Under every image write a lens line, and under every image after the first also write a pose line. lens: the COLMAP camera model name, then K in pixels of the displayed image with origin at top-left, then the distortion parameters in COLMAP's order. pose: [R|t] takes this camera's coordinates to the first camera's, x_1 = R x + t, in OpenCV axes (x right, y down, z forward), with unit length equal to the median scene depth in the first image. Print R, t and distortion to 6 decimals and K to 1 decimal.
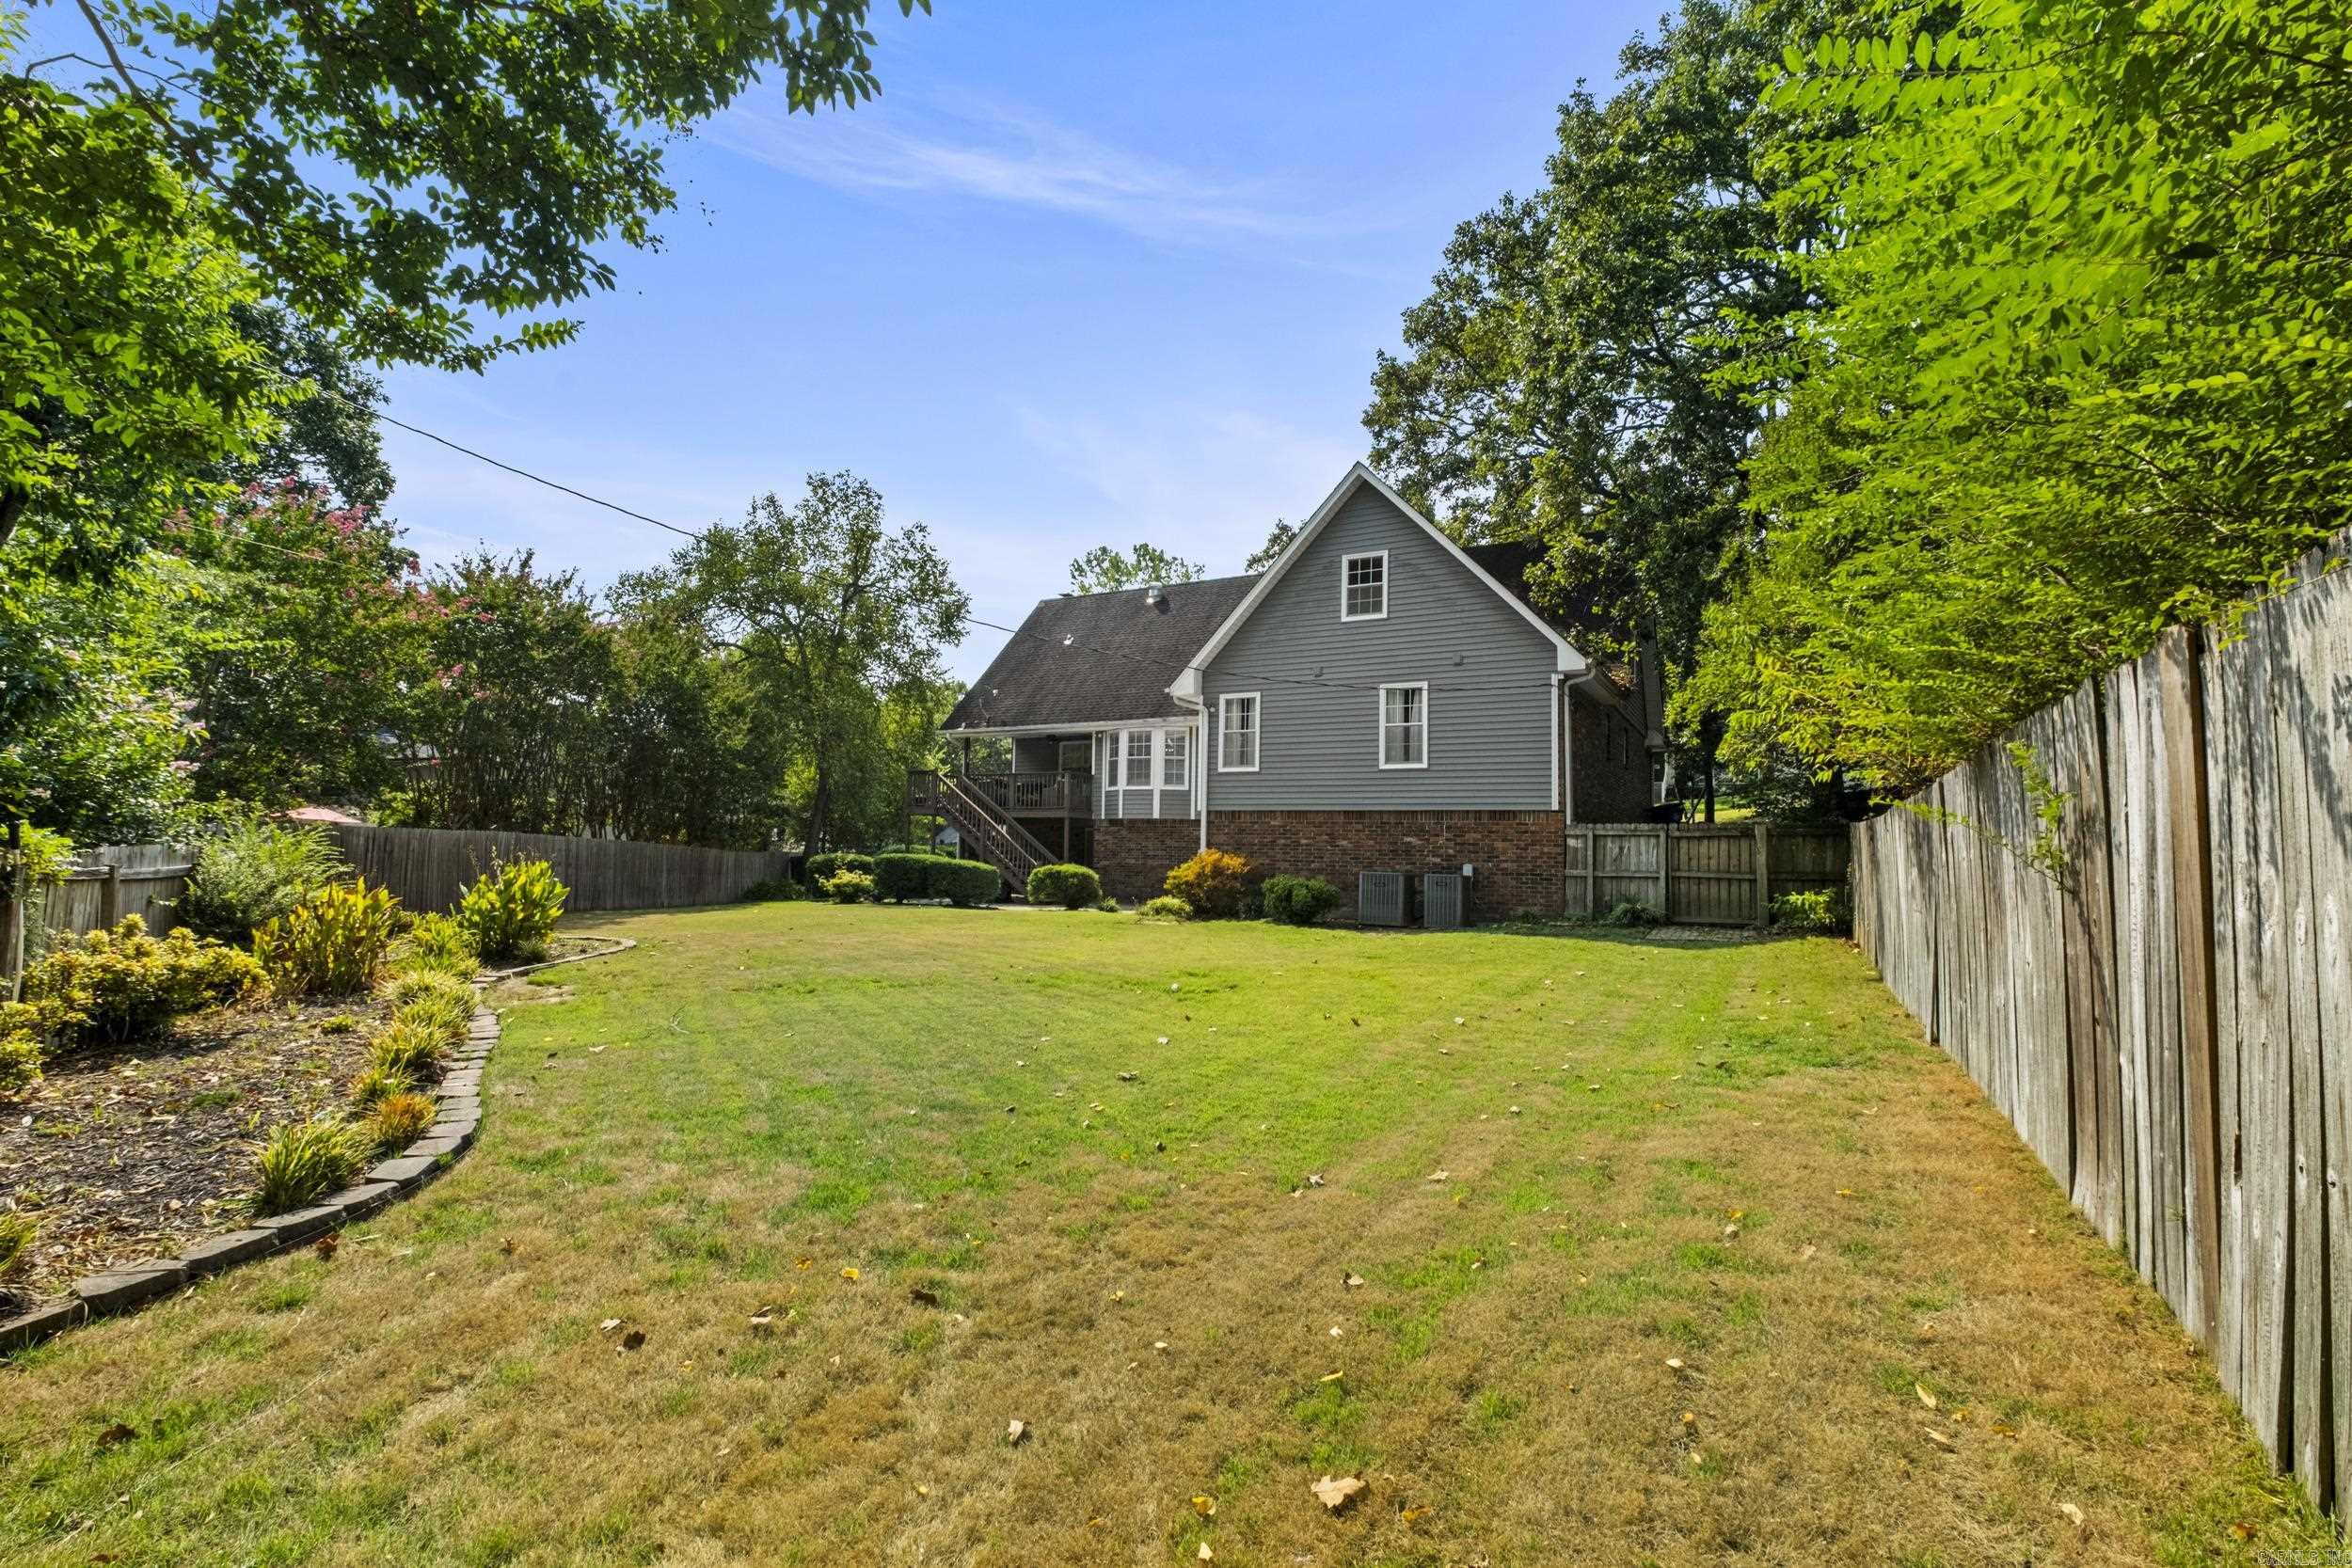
lens RADIAL K [[1023.4, 0, 1133.4], [0, 1023.4, 755.3], [0, 0, 1]] dist [-0.001338, -0.000178]
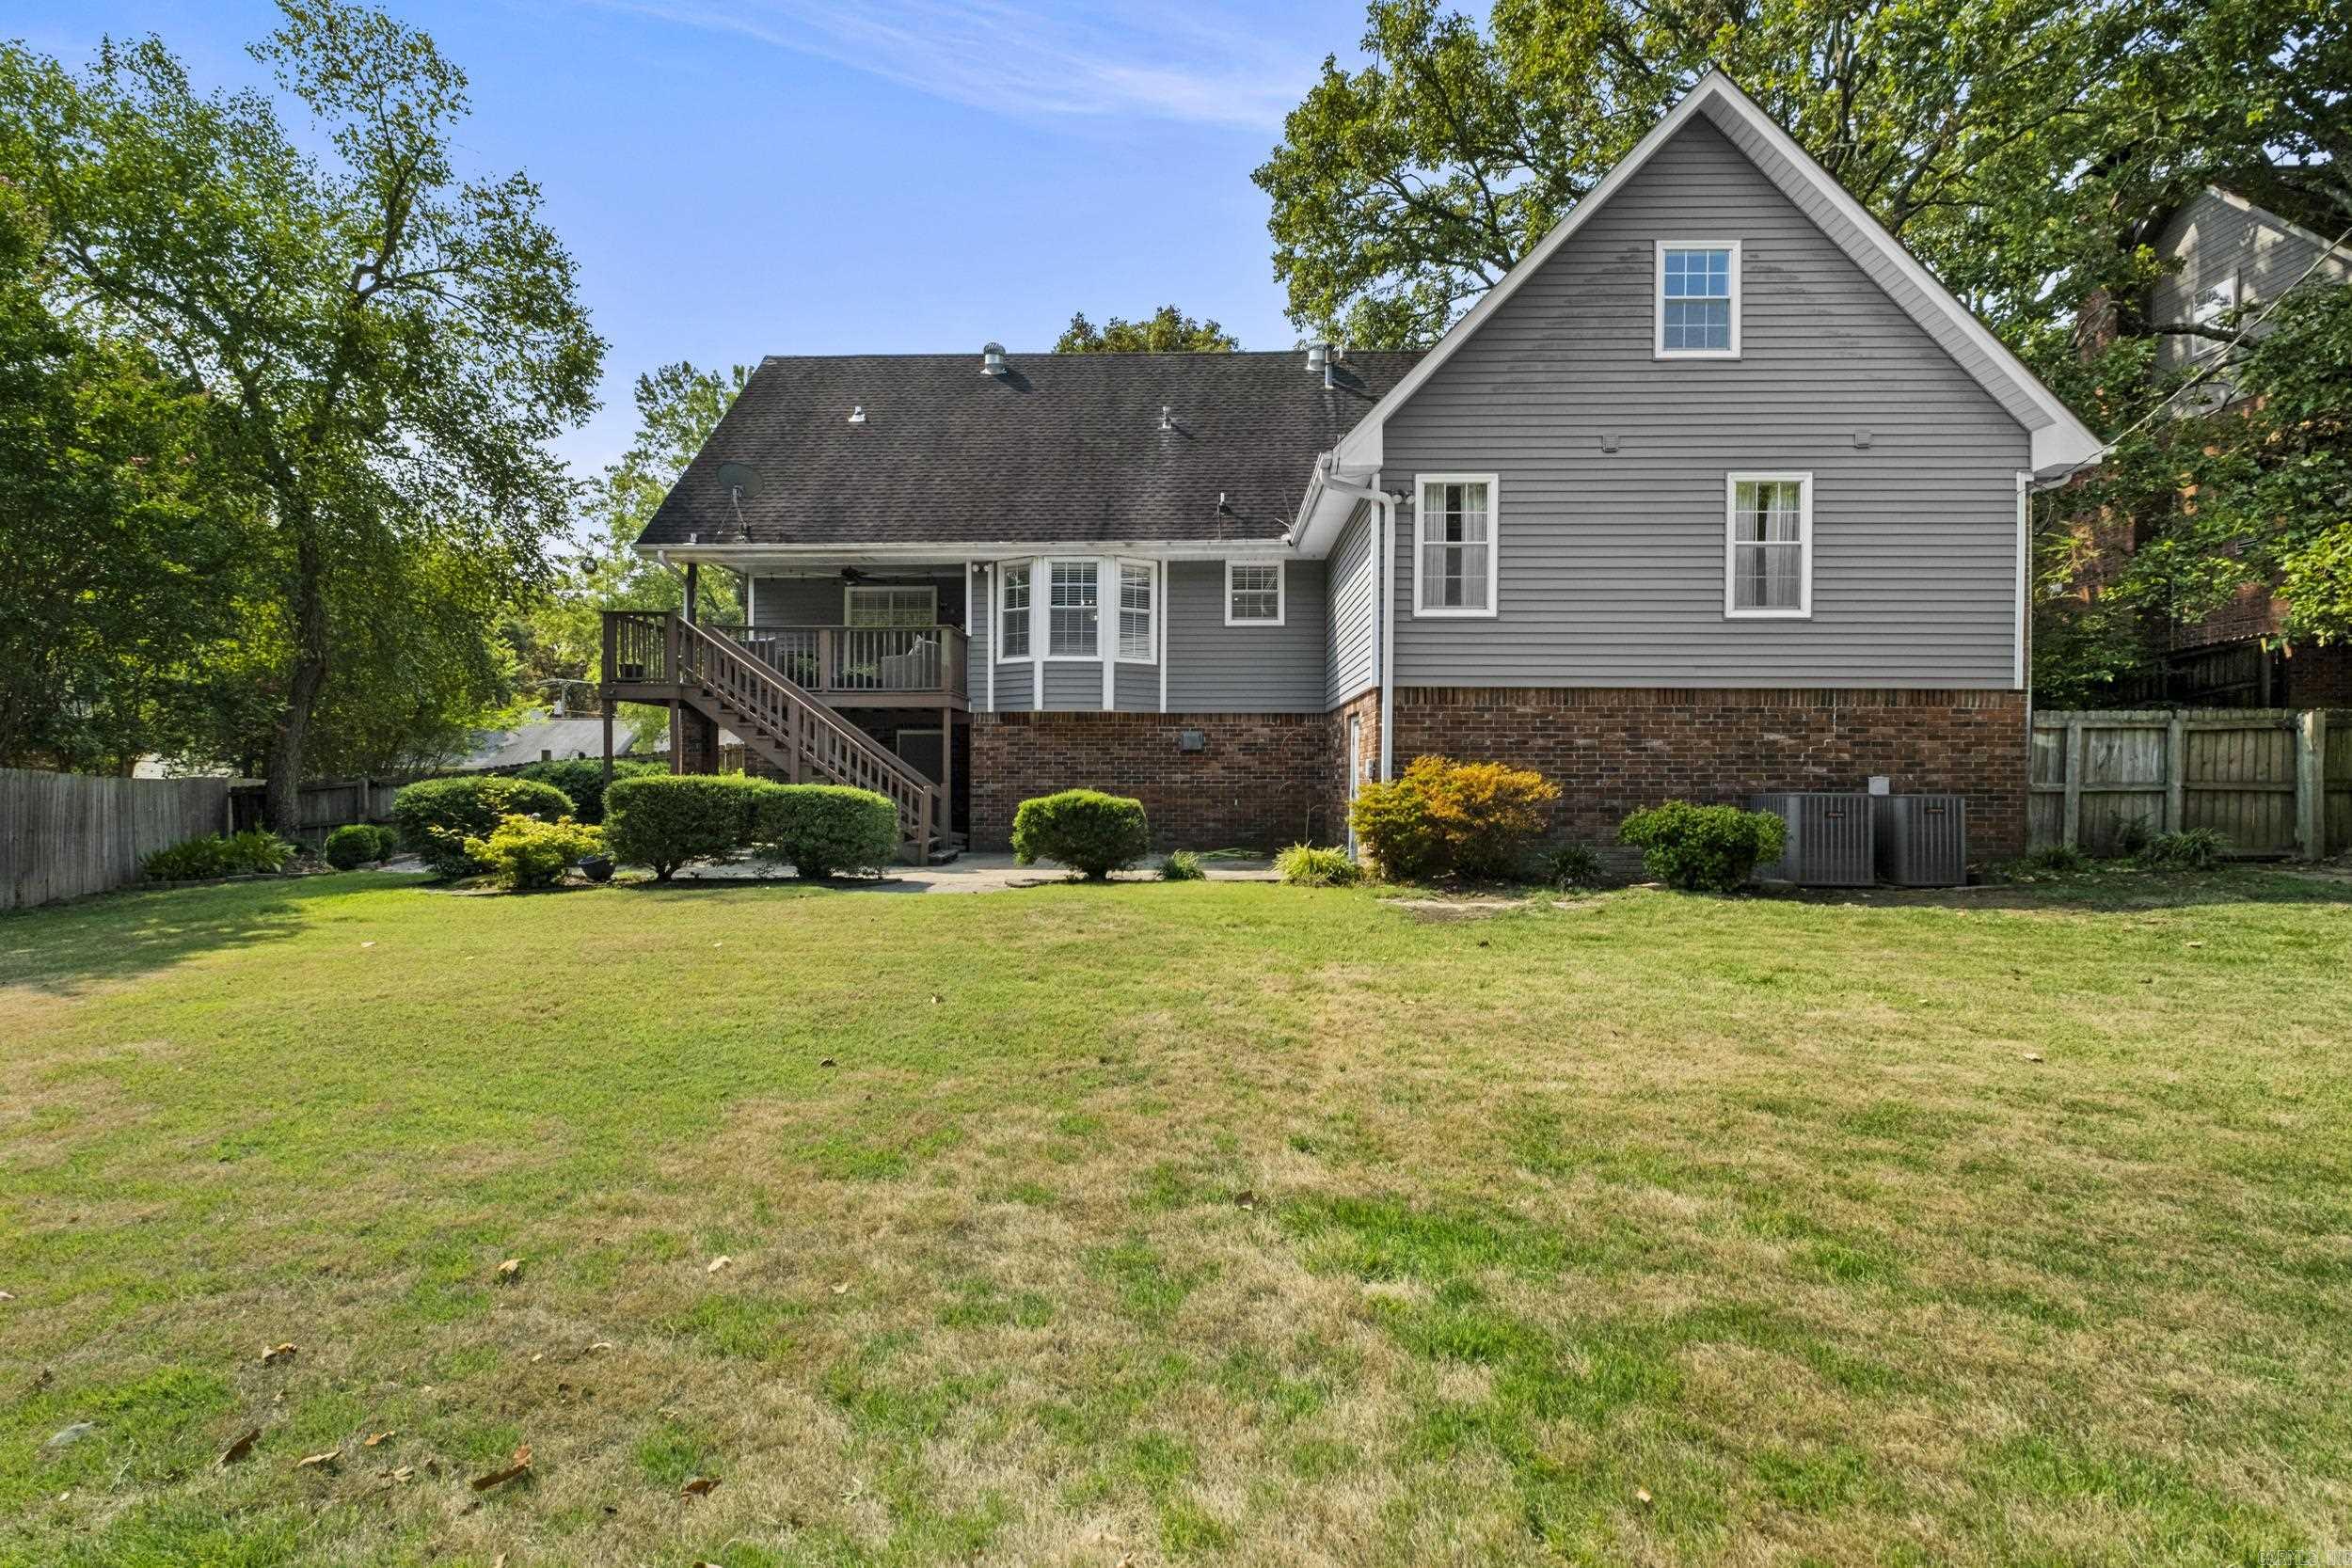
lens RADIAL K [[1023.4, 0, 1137.1], [0, 1023.4, 759.8], [0, 0, 1]] dist [-0.001338, -0.000178]
pose [[0.883044, -0.006480, 0.469246, -0.297665], [-0.032270, 0.996700, 0.074489, 0.055293], [-0.468180, -0.080920, 0.879920, 0.569691]]
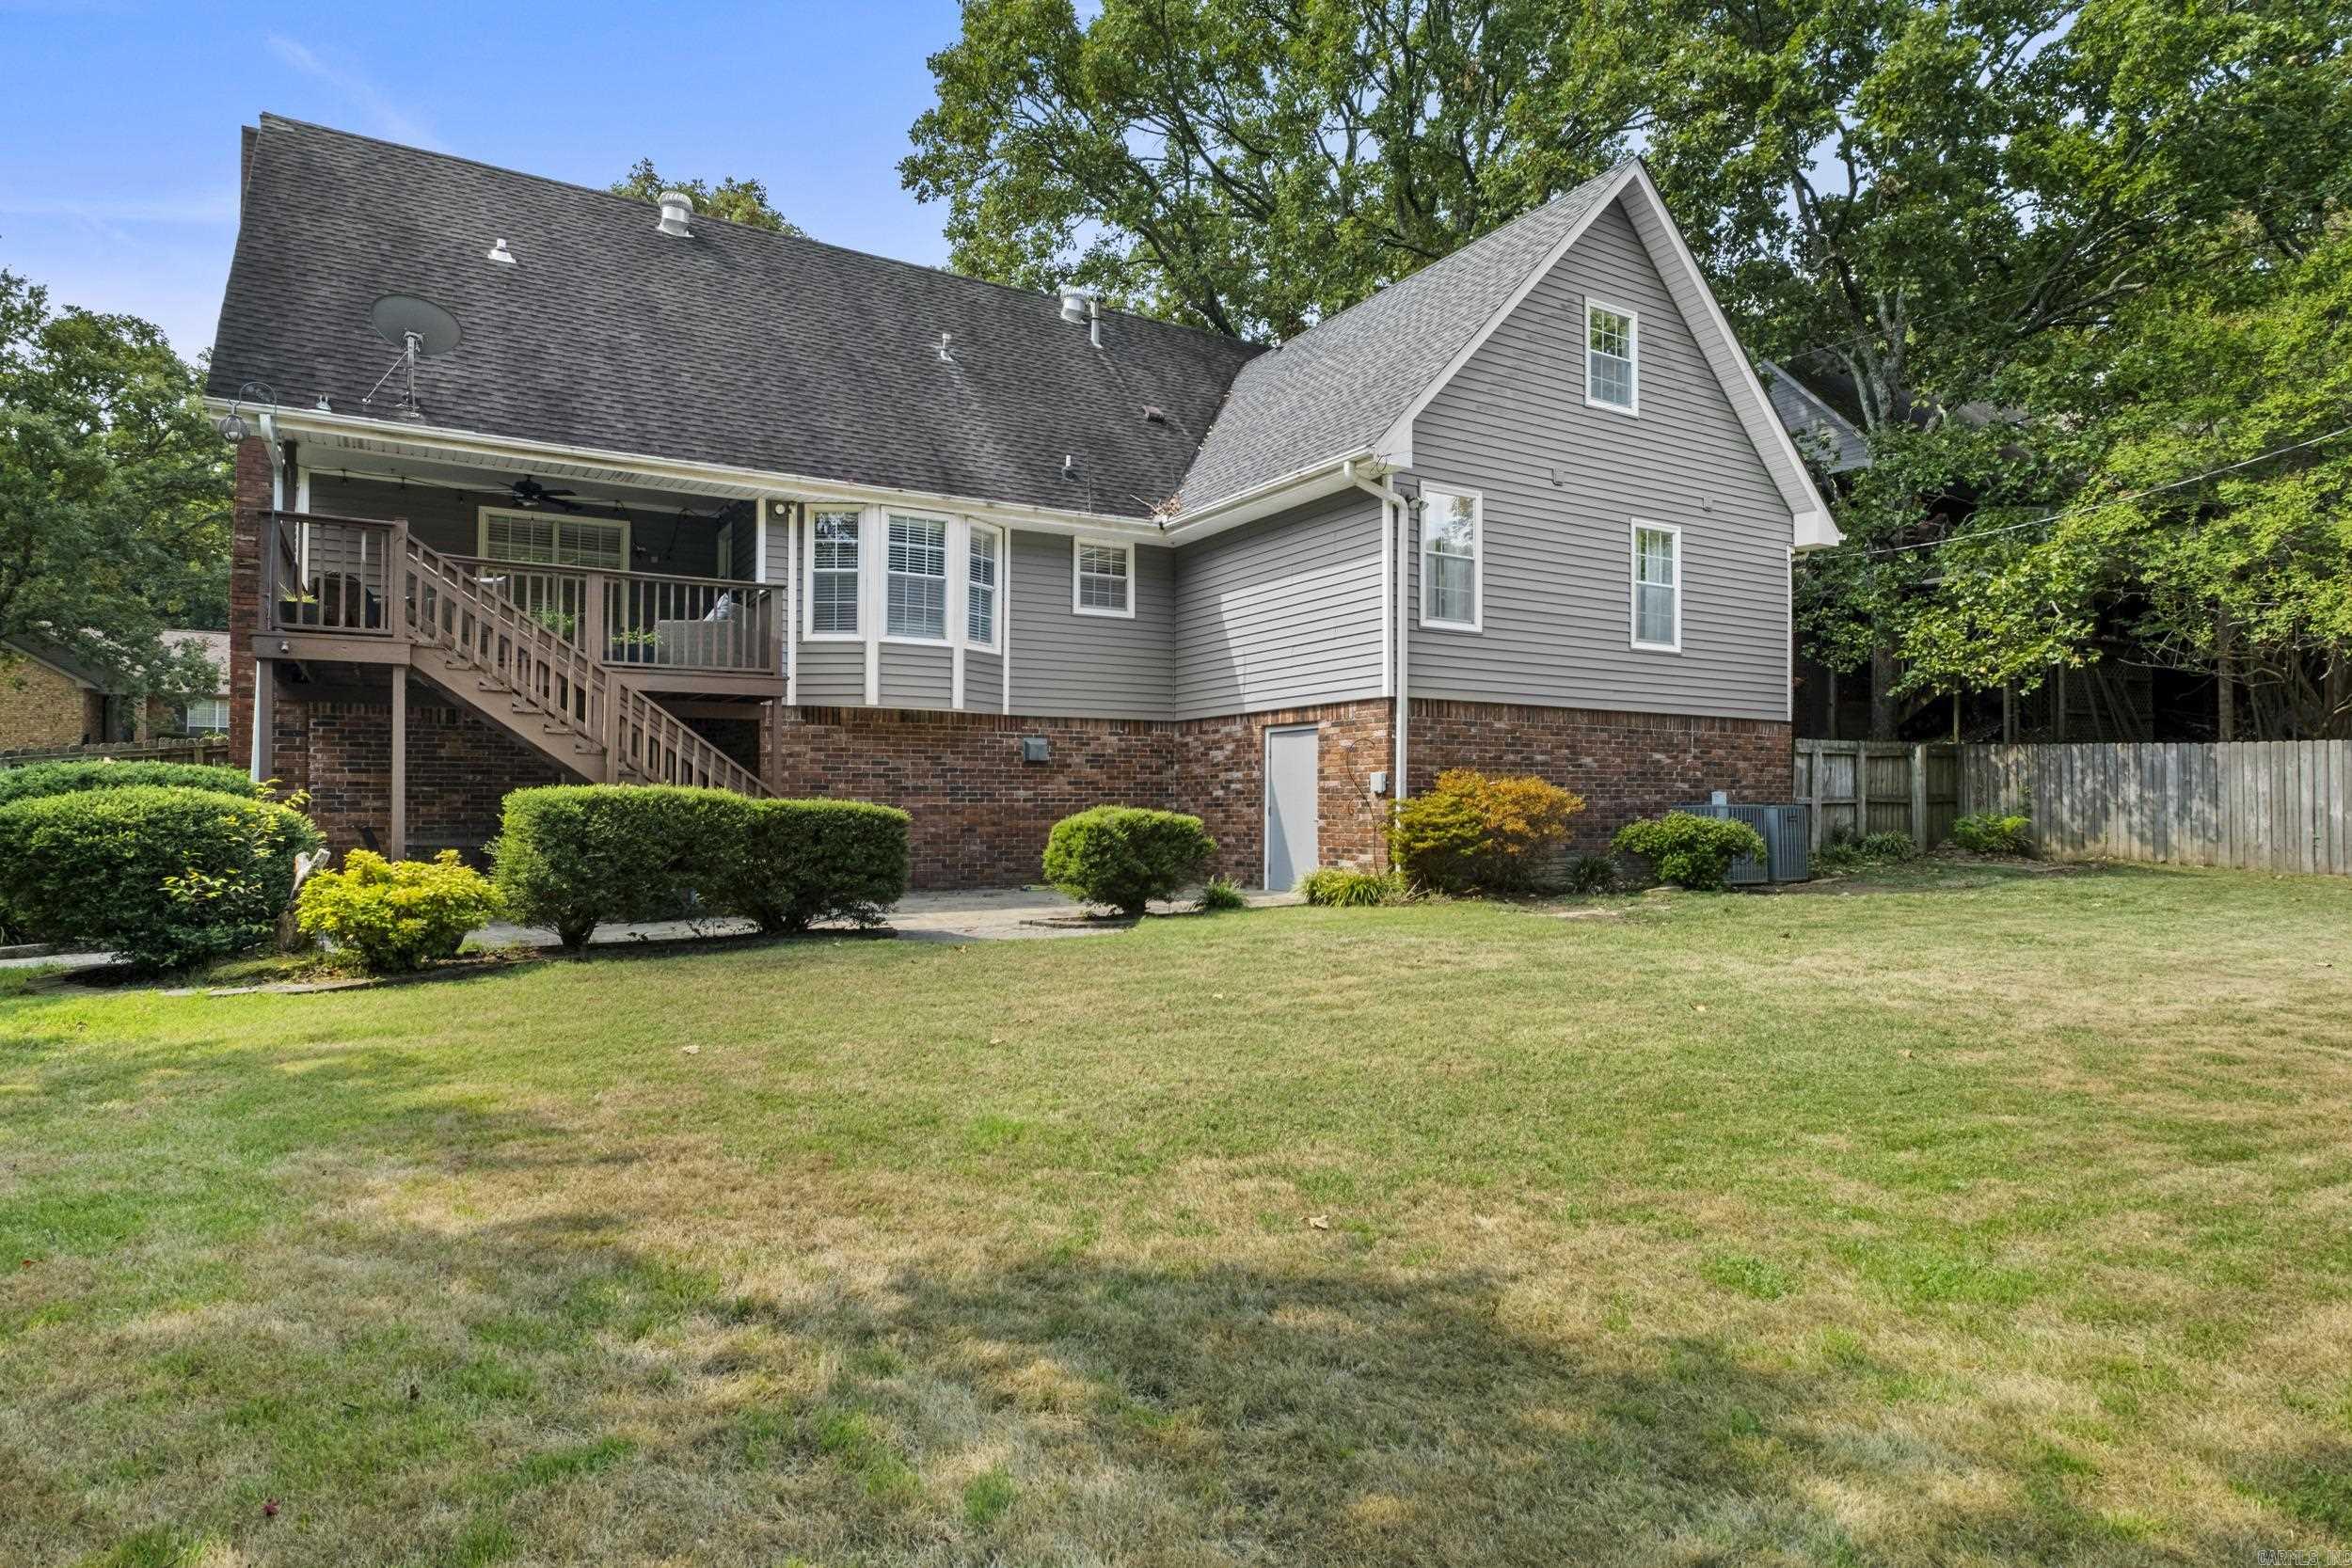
lens RADIAL K [[1276.1, 0, 1147.2], [0, 1276.1, 757.0], [0, 0, 1]] dist [0.000223, 0.001766]
pose [[0.483249, 0.014946, 0.875355, -0.552391], [-0.074858, 0.996898, 0.024305, 0.076780], [-0.872277, -0.077273, 0.482869, 0.781272]]
